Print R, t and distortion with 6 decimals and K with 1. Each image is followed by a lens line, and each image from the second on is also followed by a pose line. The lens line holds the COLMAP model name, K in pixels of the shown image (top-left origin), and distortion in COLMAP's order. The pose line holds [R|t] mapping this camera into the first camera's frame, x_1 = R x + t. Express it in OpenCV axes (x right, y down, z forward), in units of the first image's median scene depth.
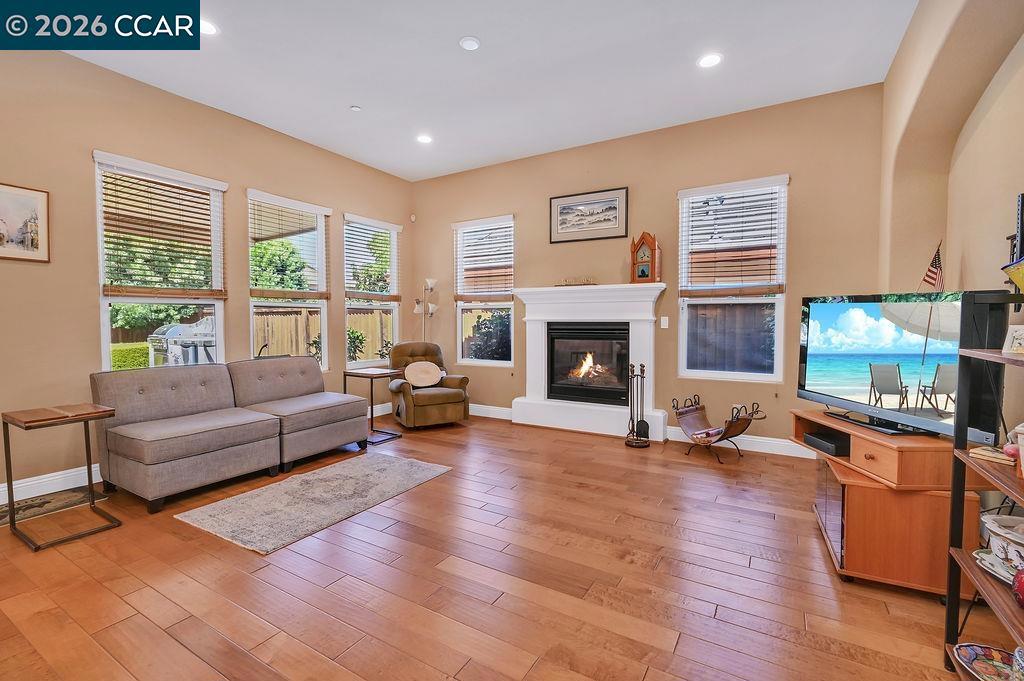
lens RADIAL K [[452.0, 0, 511.5], [0, 452.0, 337.1], [0, 0, 1]] dist [0.000607, 0.000131]
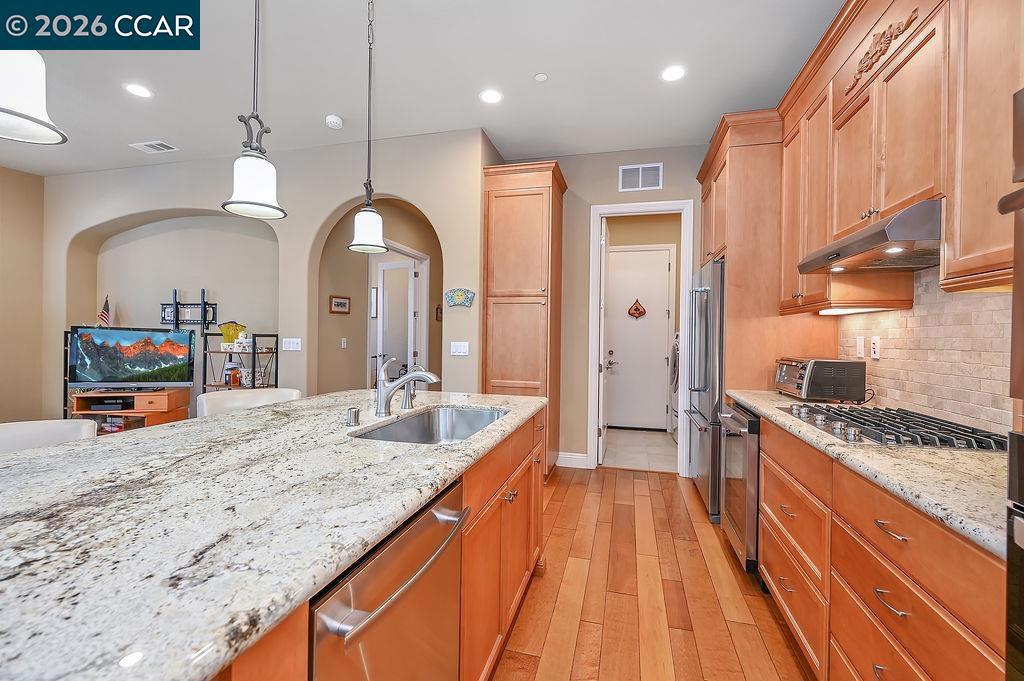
lens RADIAL K [[440.5, 0, 508.9], [0, 440.5, 339.7], [0, 0, 1]] dist [-0.000008, 0.000001]
pose [[-0.277842, -0.009076, 0.960584, -0.729486], [0.023532, 0.999591, 0.016251, -0.014854], [-0.960339, 0.027120, -0.277514, -0.036235]]
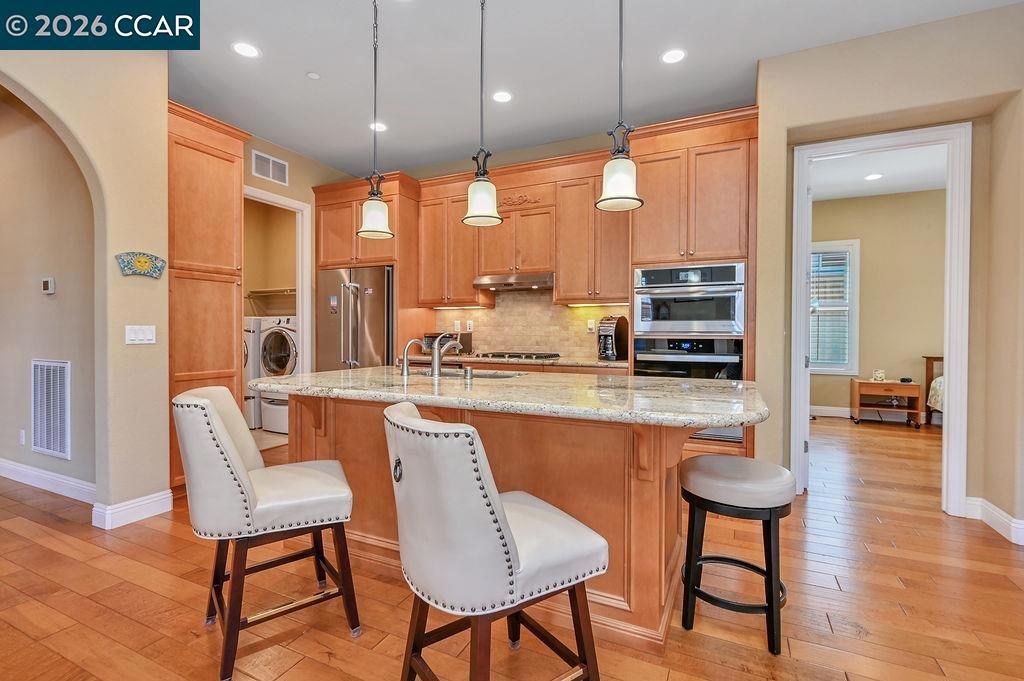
lens RADIAL K [[461.5, 0, 512.0], [0, 461.5, 340.5], [0, 0, 1]] dist [0.000685, -0.000138]
pose [[-0.995894, 0.003072, -0.090478, -0.376248], [-0.002128, 0.998353, 0.057323, -0.016263], [0.090505, 0.057280, -0.994247, 0.472805]]
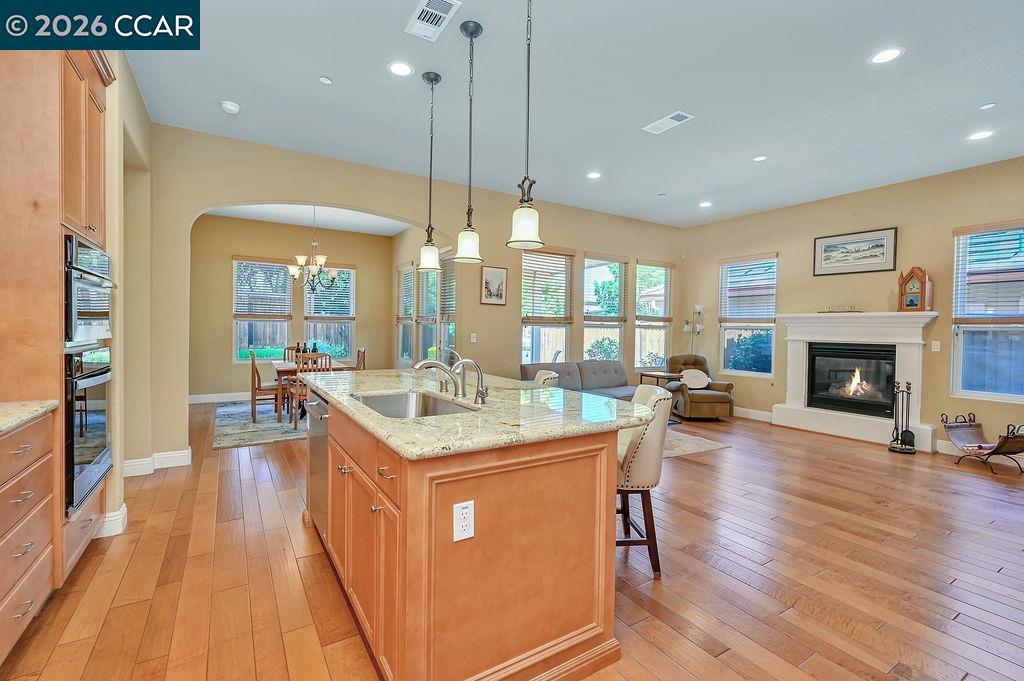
lens RADIAL K [[452.0, 0, 511.5], [0, 452.0, 337.1], [0, 0, 1]] dist [0.000607, 0.000131]
pose [[0.891519, 0.024463, -0.452322, -0.085301], [-0.033660, 0.999358, -0.012293, -0.005520], [0.451731, 0.026185, 0.891770, -0.439323]]
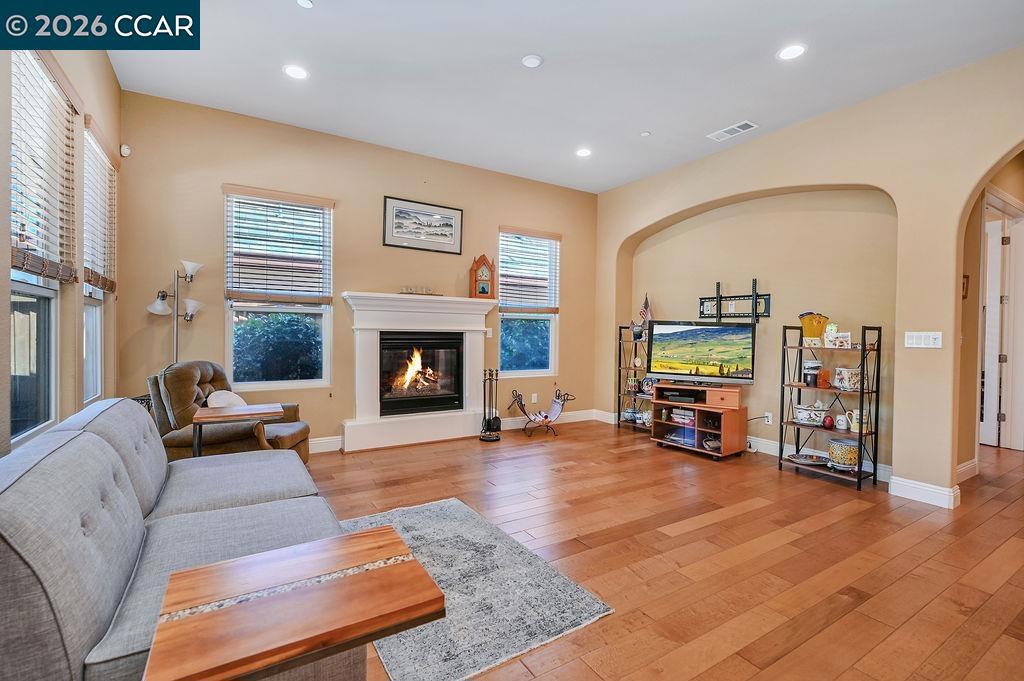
lens RADIAL K [[461.5, 0, 512.0], [0, 461.5, 340.5], [0, 0, 1]] dist [0.000685, -0.000138]
pose [[0.456313, -0.009223, 0.889772, -0.659385], [0.017773, 0.999841, 0.001249, -0.012181], [-0.889642, 0.015244, 0.456404, 0.365267]]
